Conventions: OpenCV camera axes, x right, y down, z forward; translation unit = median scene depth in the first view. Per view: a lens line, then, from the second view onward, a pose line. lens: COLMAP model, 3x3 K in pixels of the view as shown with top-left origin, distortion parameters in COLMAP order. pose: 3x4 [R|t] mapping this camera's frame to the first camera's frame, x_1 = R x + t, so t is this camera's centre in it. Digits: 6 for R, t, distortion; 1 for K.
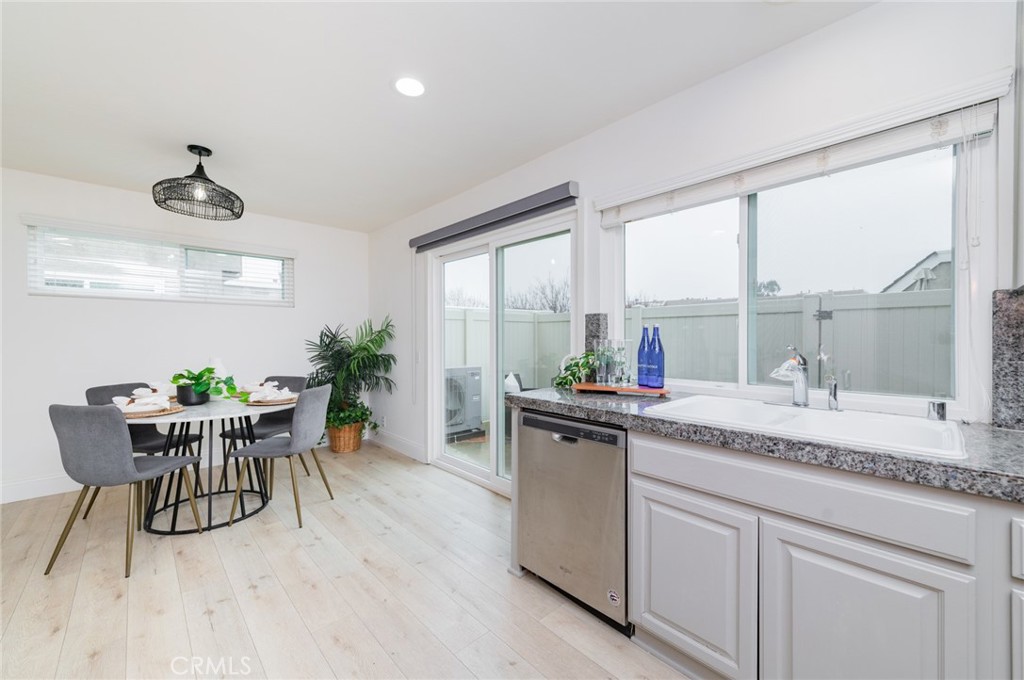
lens RADIAL K [[399.3, 0, 512.0], [0, 399.3, 340.0], [0, 0, 1]] dist [0.004608, -0.000256]
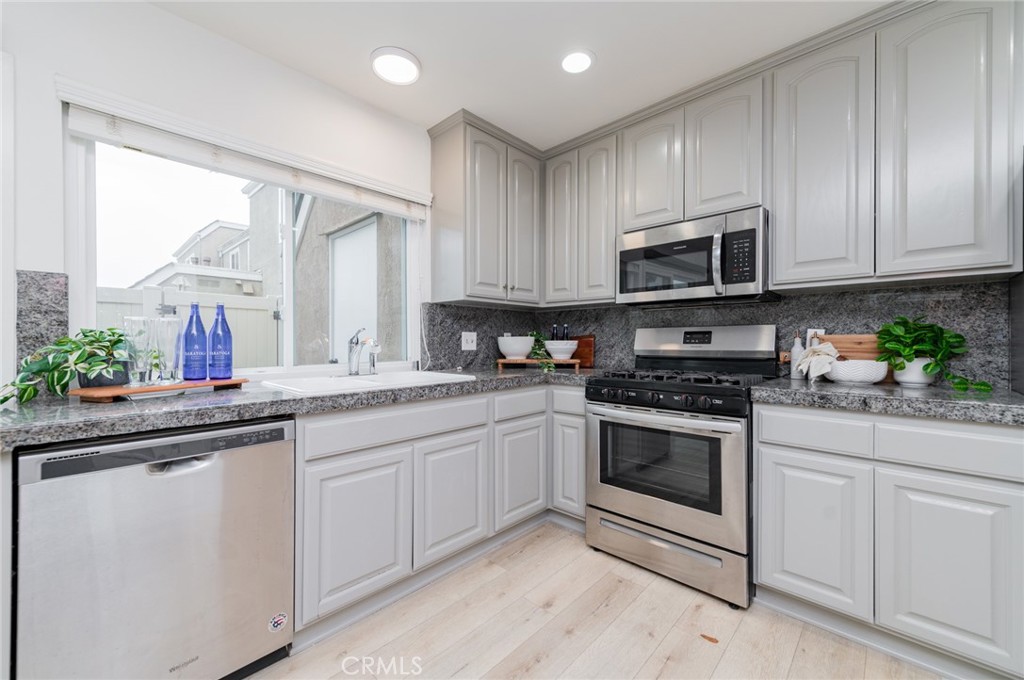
lens RADIAL K [[399.3, 0, 512.0], [0, 399.3, 340.0], [0, 0, 1]] dist [0.004608, -0.000256]
pose [[-0.069127, 0.005126, 0.997595, -0.620449], [0.008750, 0.999951, -0.004532, 0.059037], [-0.997569, 0.008416, -0.069169, 0.563349]]
